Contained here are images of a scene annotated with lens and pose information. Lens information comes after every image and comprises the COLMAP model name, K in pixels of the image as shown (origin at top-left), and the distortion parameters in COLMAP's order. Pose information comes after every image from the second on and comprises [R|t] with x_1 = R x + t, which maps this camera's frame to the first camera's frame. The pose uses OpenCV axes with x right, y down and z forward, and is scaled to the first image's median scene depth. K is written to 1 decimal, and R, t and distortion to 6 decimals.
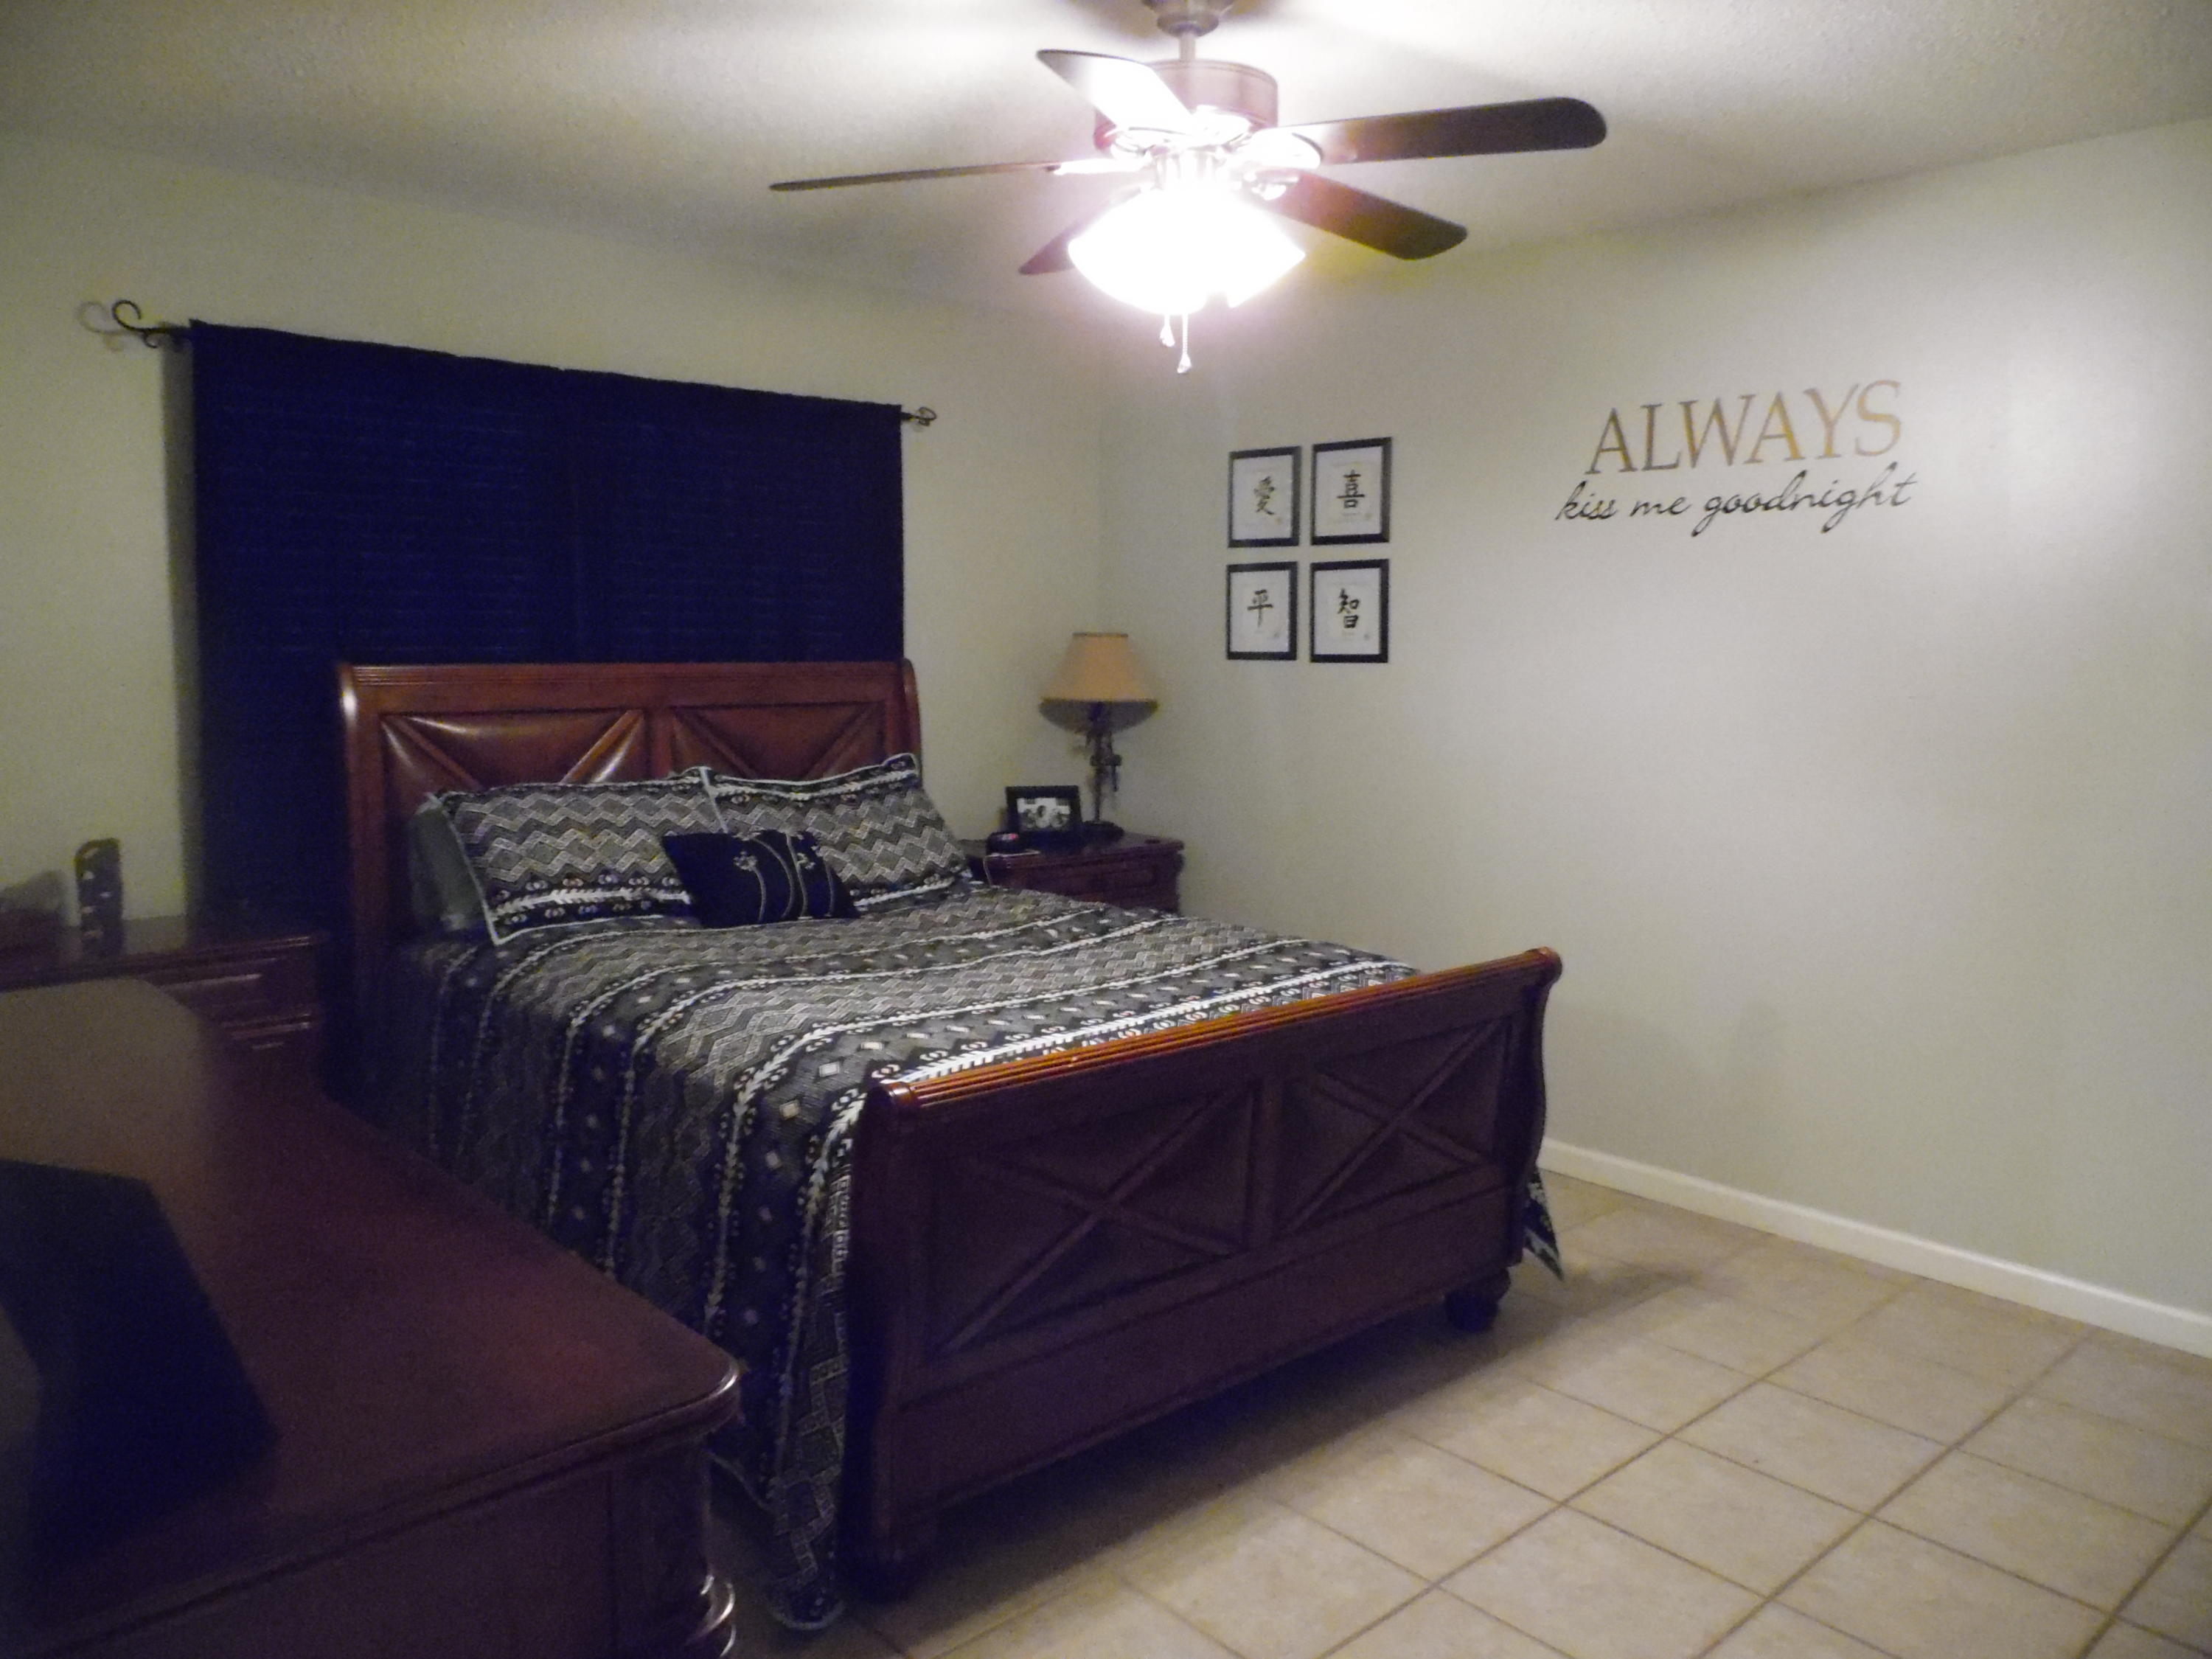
lens RADIAL K [[1646.7, 0, 1106.0], [0, 1646.7, 829.5], [0, 0, 1]] dist [-0.052090, 0.086512]
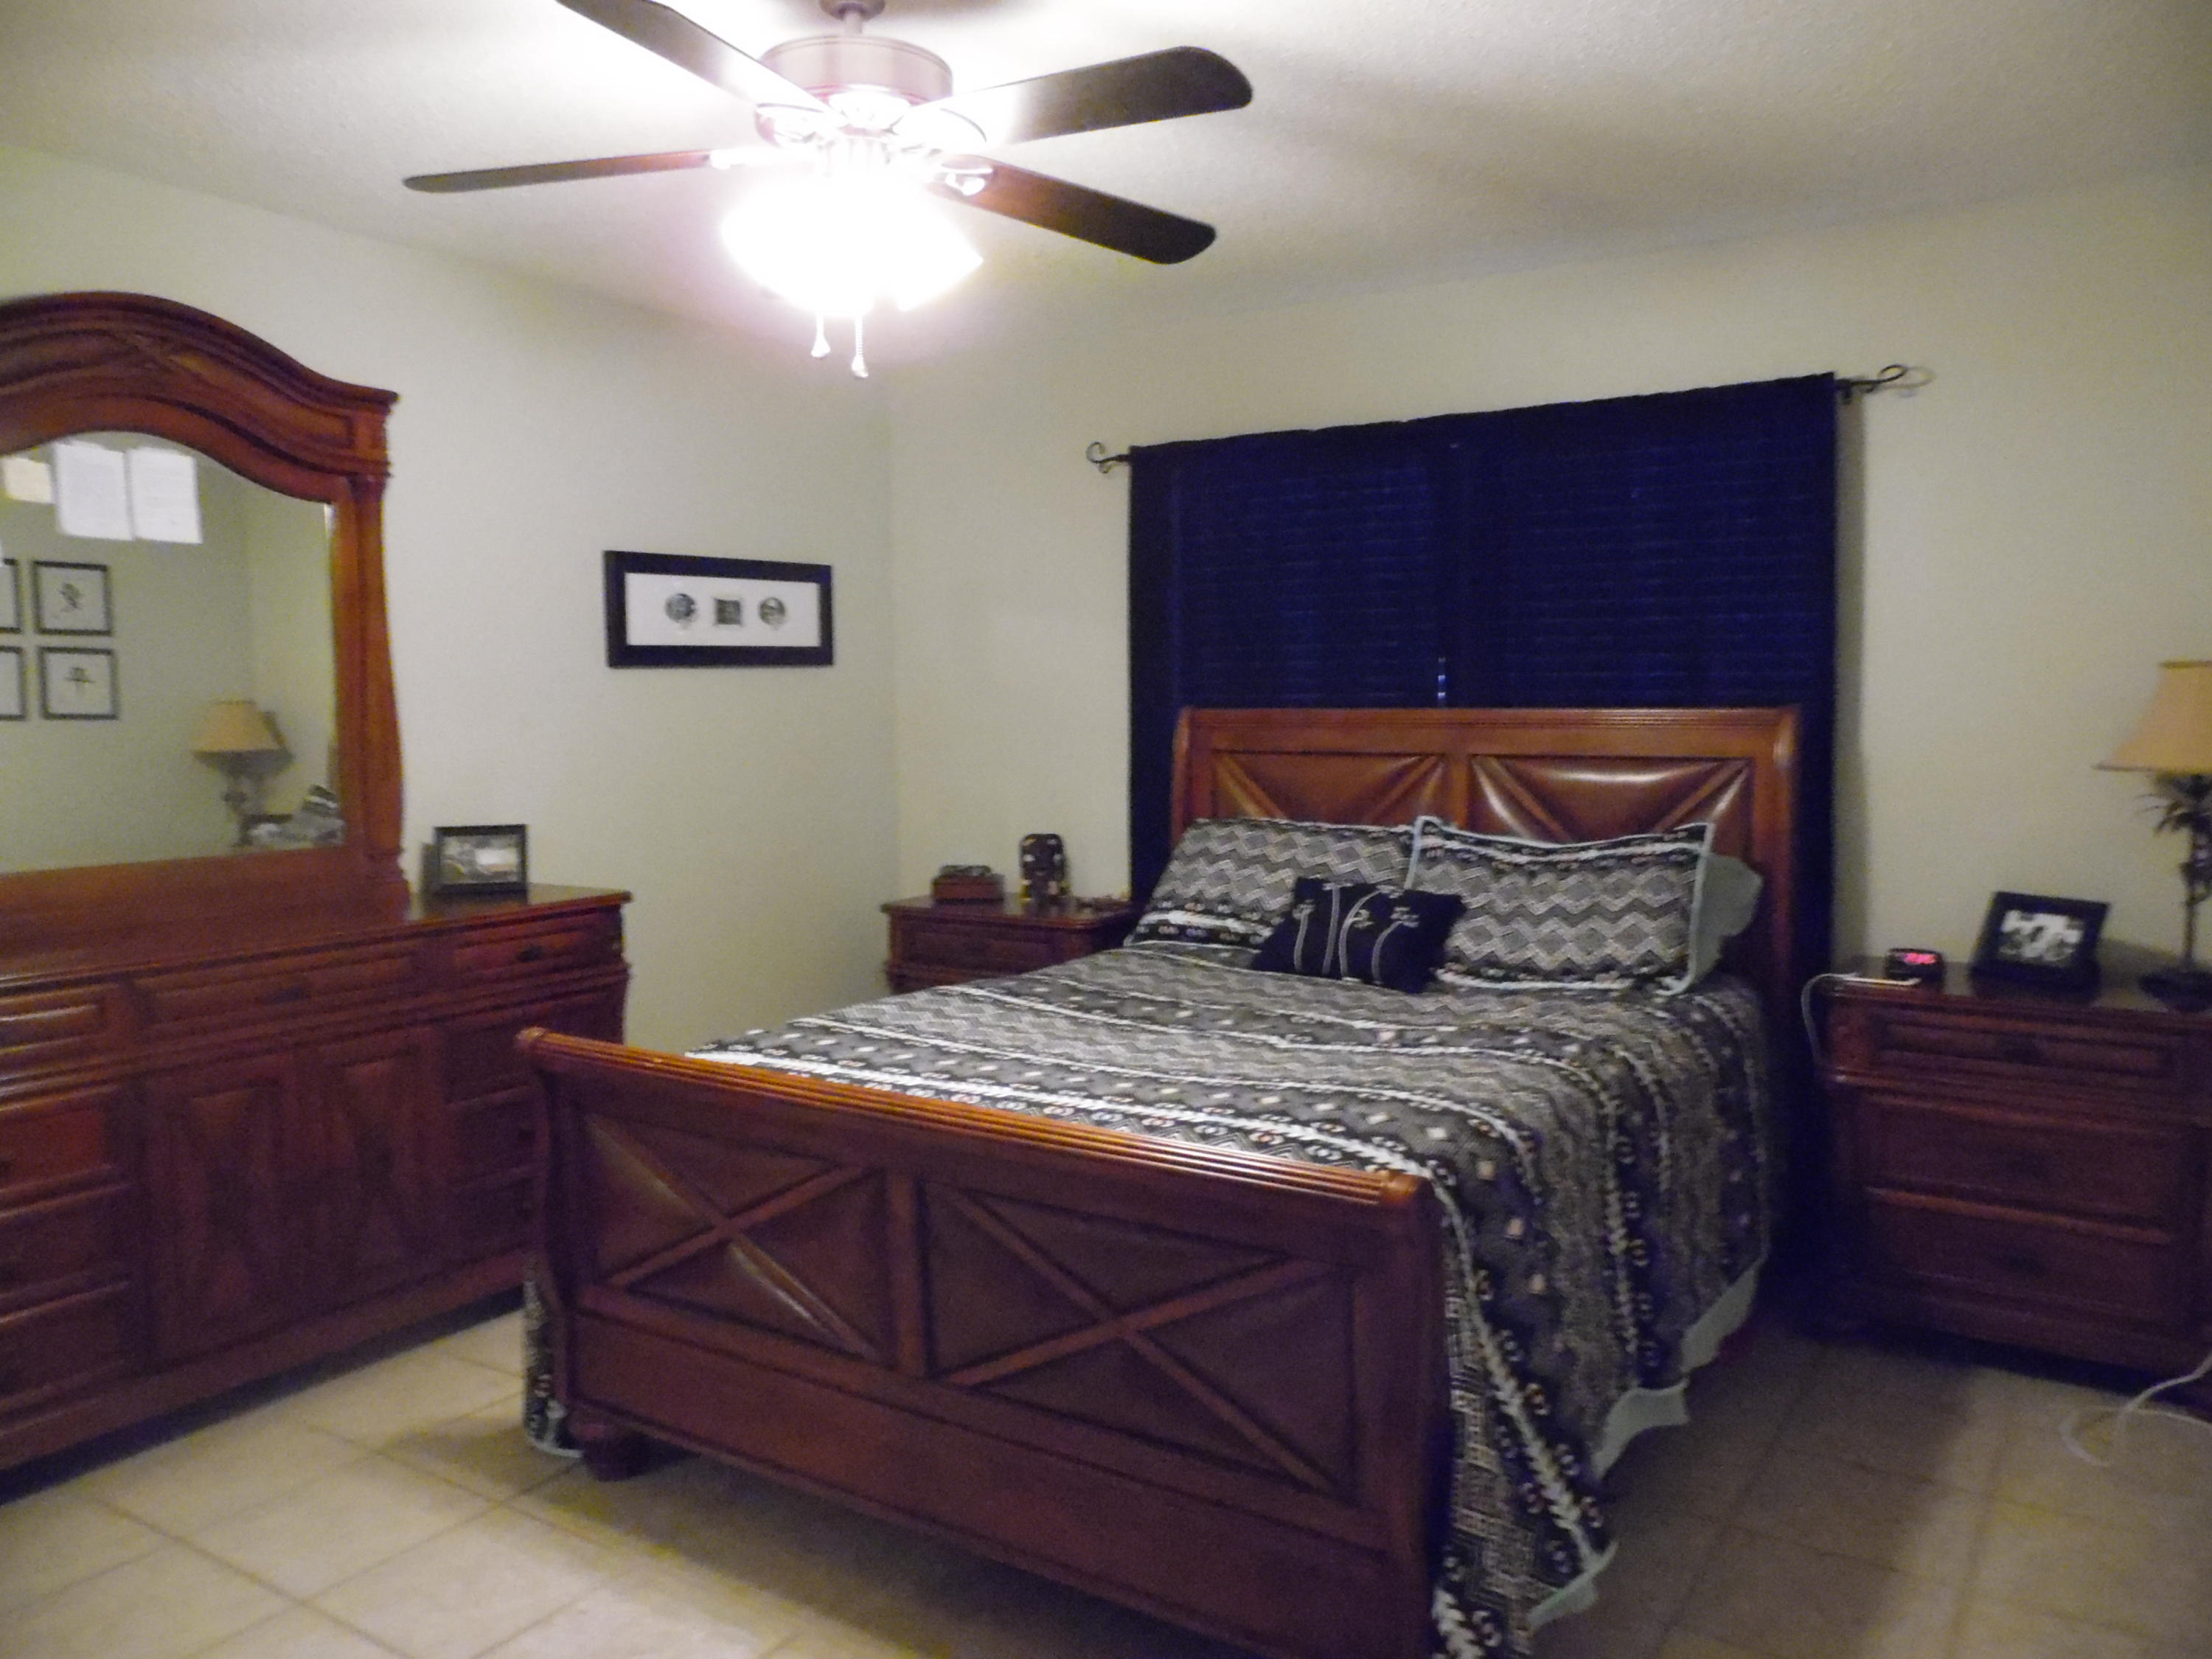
lens RADIAL K [[1642.7, 0, 1005.6], [0, 1642.7, 753.4], [0, 0, 1]] dist [0.086671, 0.096576]
pose [[0.273492, 0.033544, -0.961289, 0.604934], [-0.096955, 0.995263, 0.007145, -0.056936], [0.956975, 0.091248, 0.275449, 0.487301]]
